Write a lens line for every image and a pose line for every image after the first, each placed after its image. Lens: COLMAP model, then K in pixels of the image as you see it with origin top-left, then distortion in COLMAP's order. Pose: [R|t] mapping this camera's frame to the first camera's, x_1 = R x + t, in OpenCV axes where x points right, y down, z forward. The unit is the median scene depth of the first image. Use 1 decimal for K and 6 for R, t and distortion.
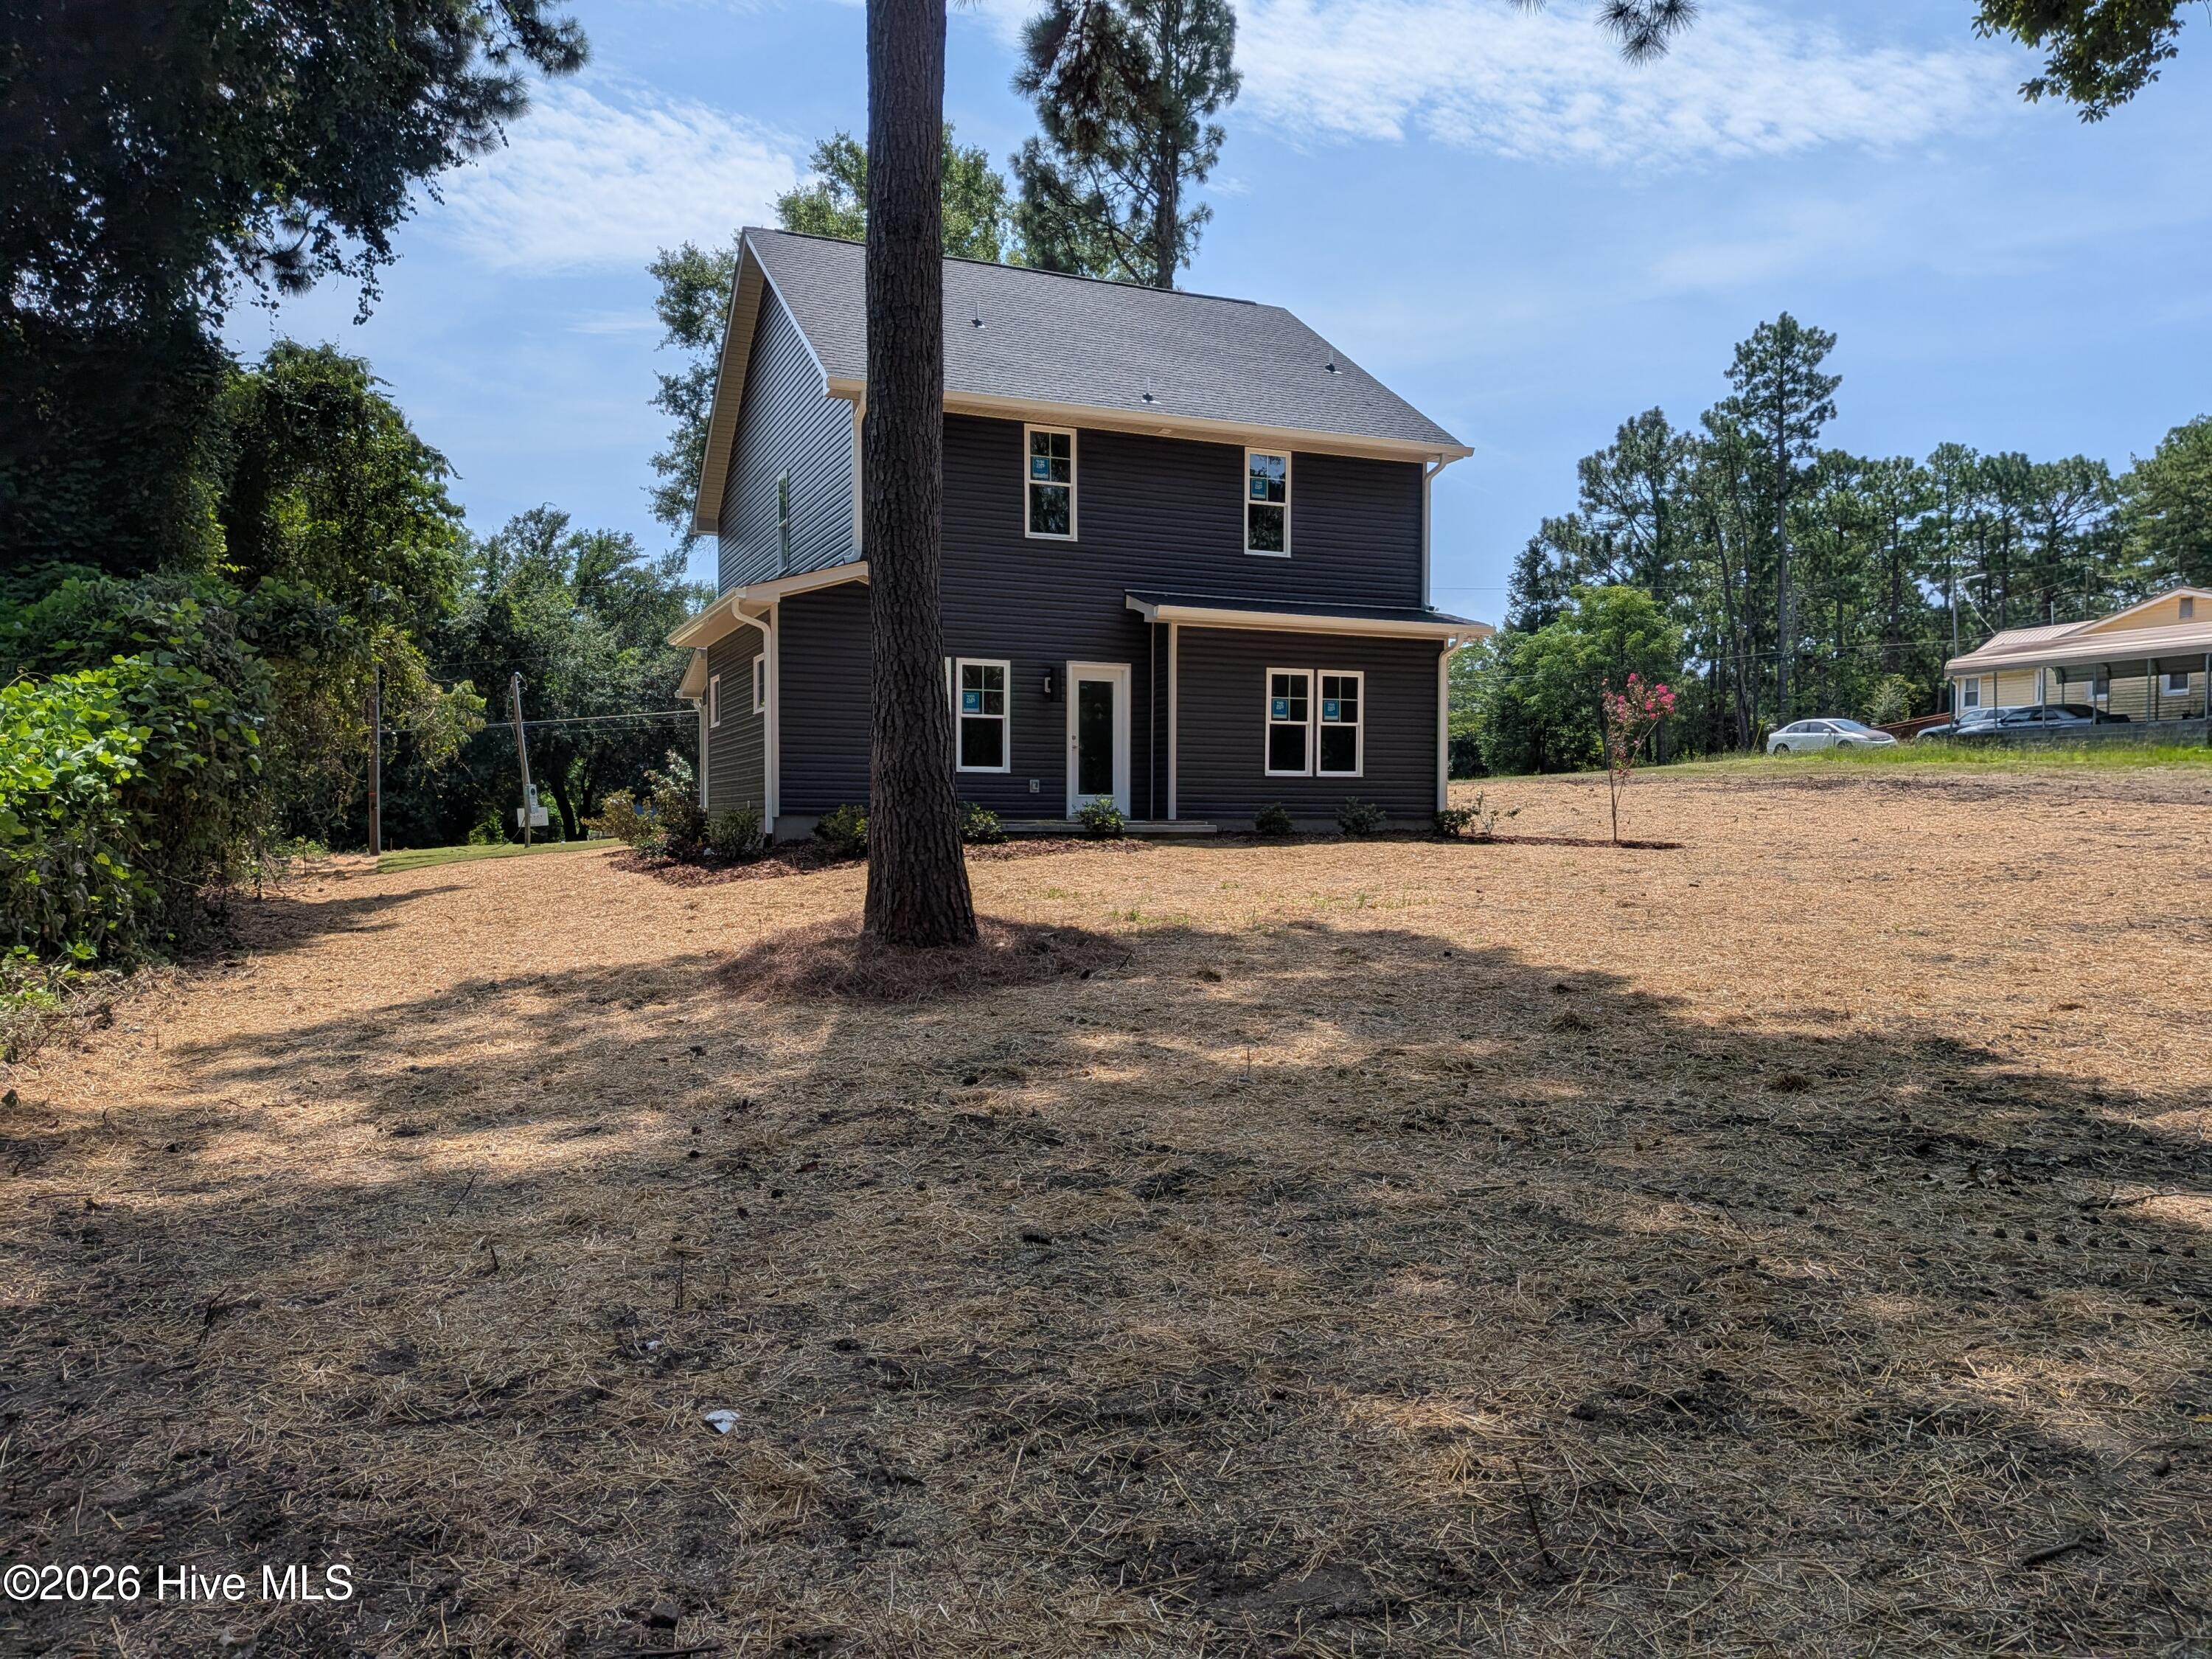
lens RADIAL K [[1590.5, 0, 1115.4], [0, 1590.5, 839.2], [0, 0, 1]] dist [0.004701, -0.003310]
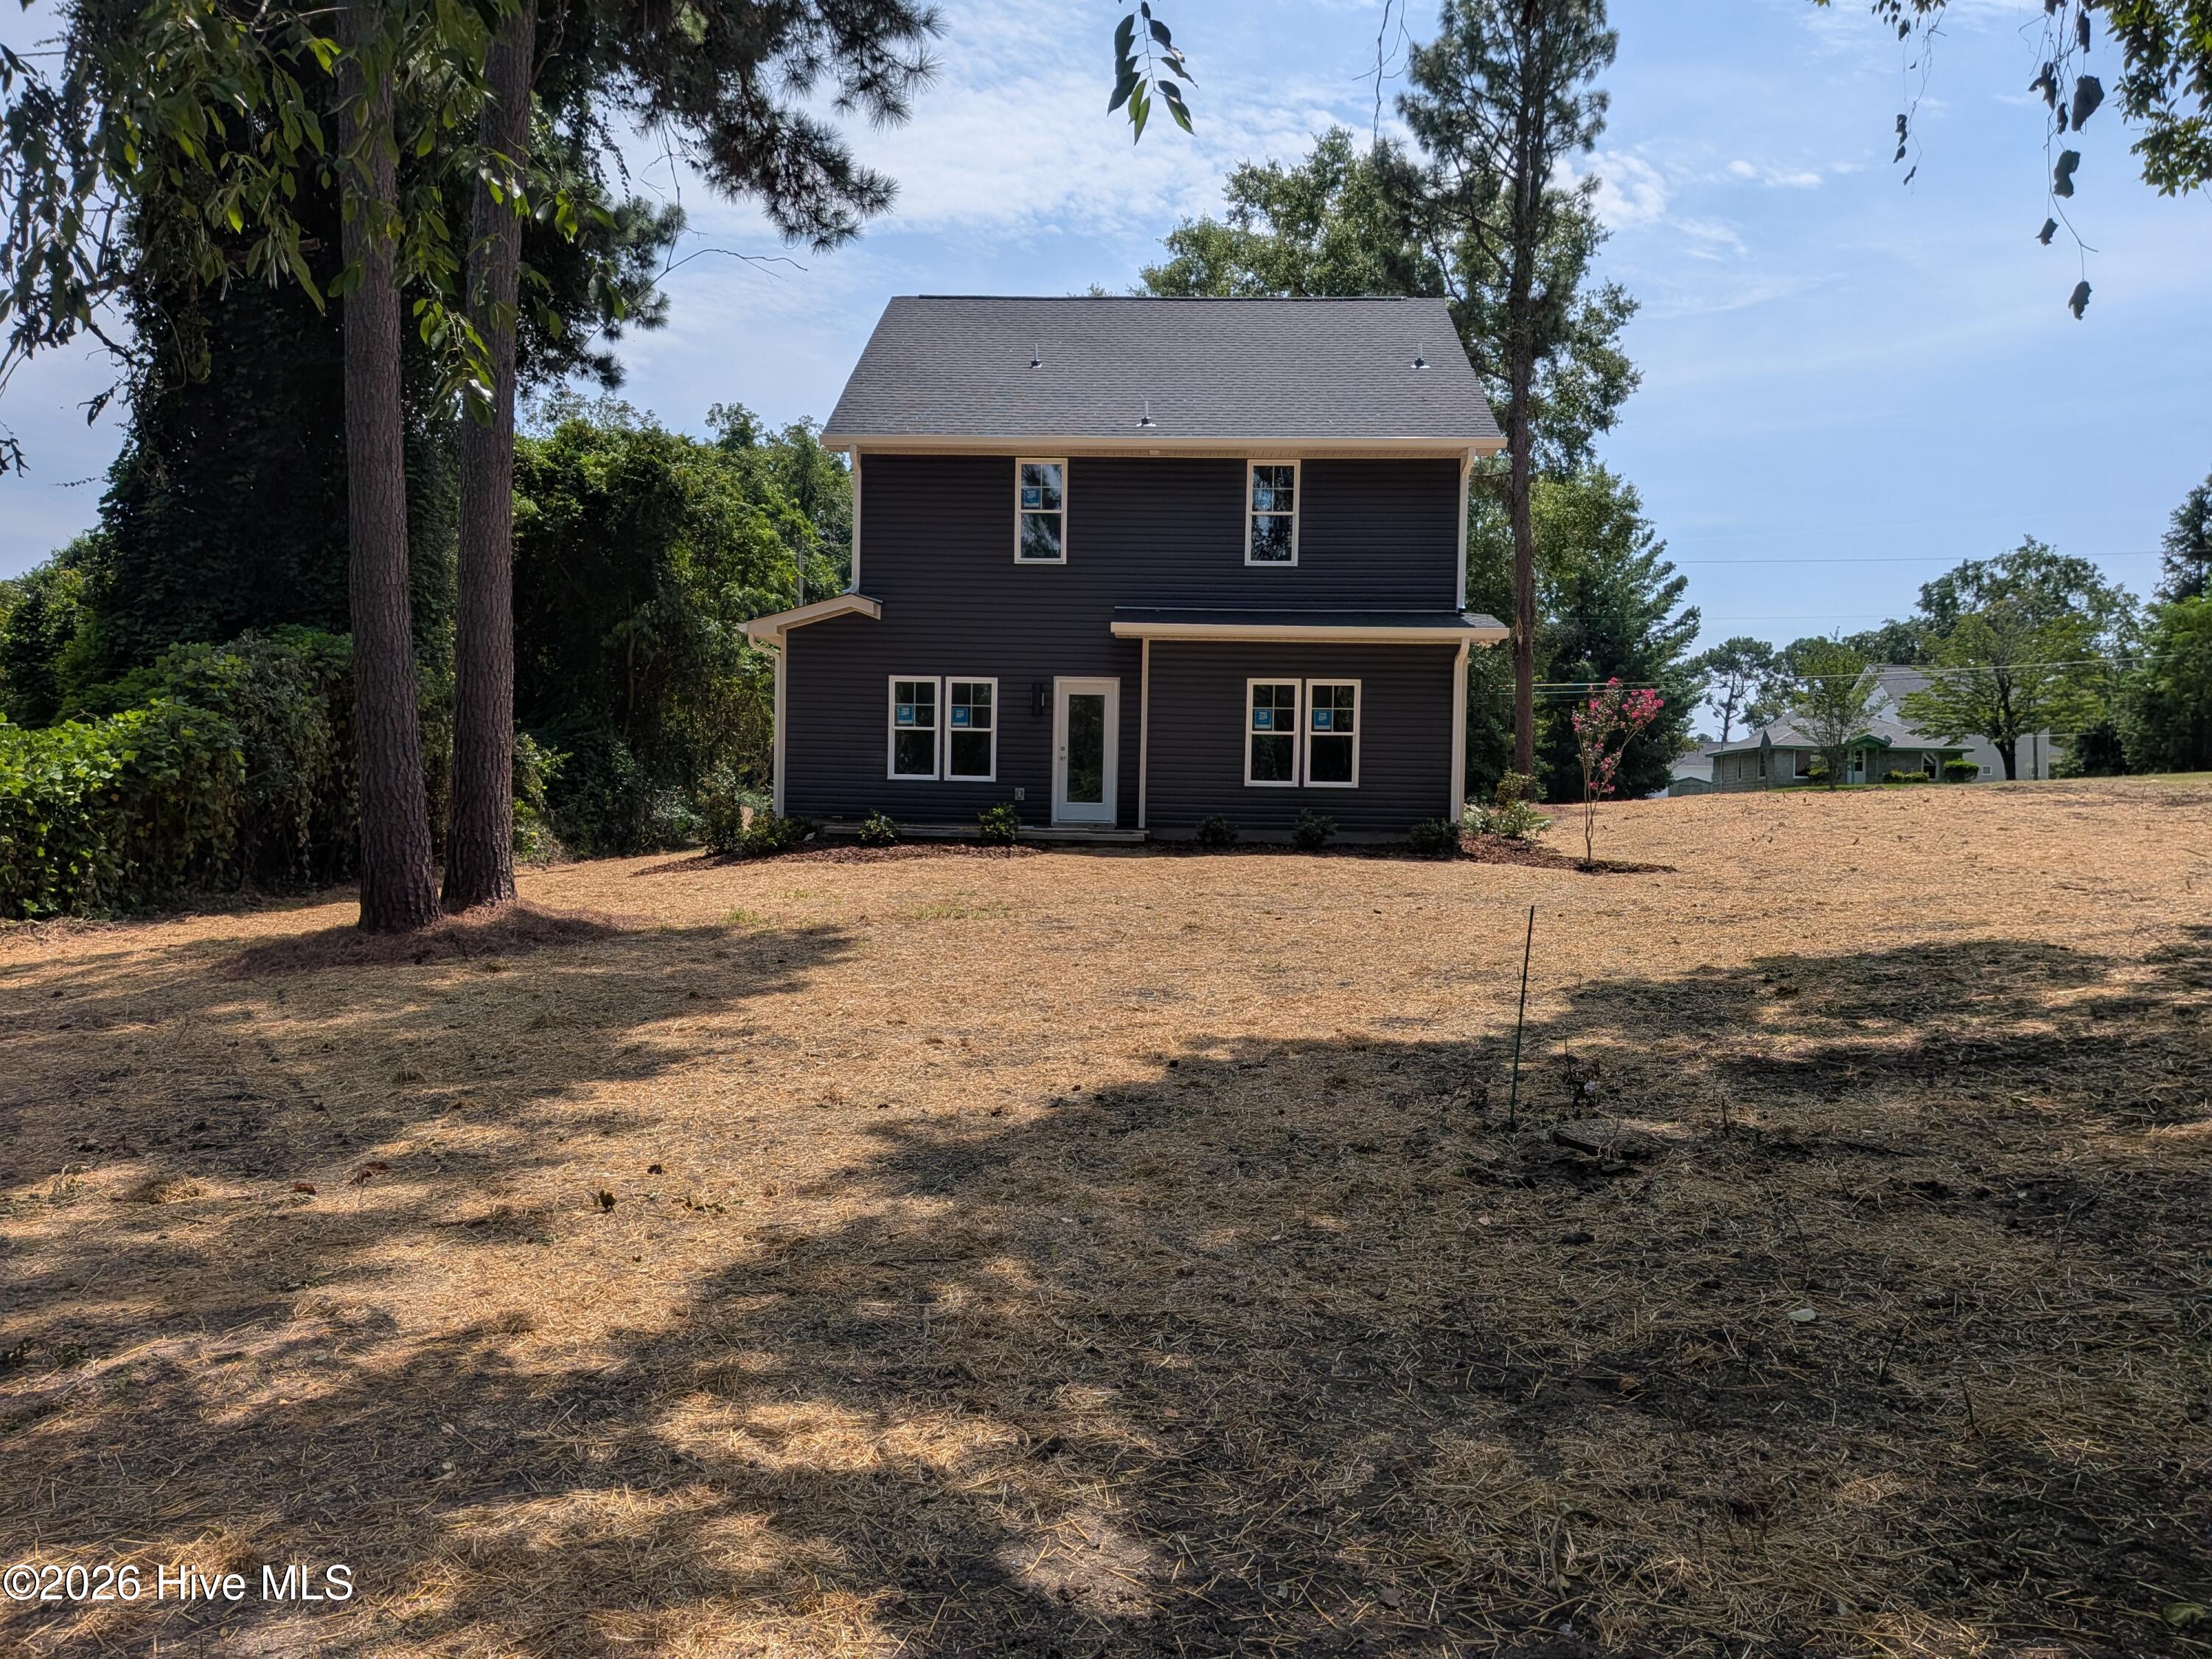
lens RADIAL K [[1590.5, 0, 1112.4], [0, 1590.5, 813.6], [0, 0, 1]] dist [0.004701, -0.003310]
pose [[0.892887, 0.017766, -0.449930, 0.468409], [-0.022653, 0.999728, -0.005480, -0.014876], [0.449710, 0.015086, 0.893047, 0.065539]]
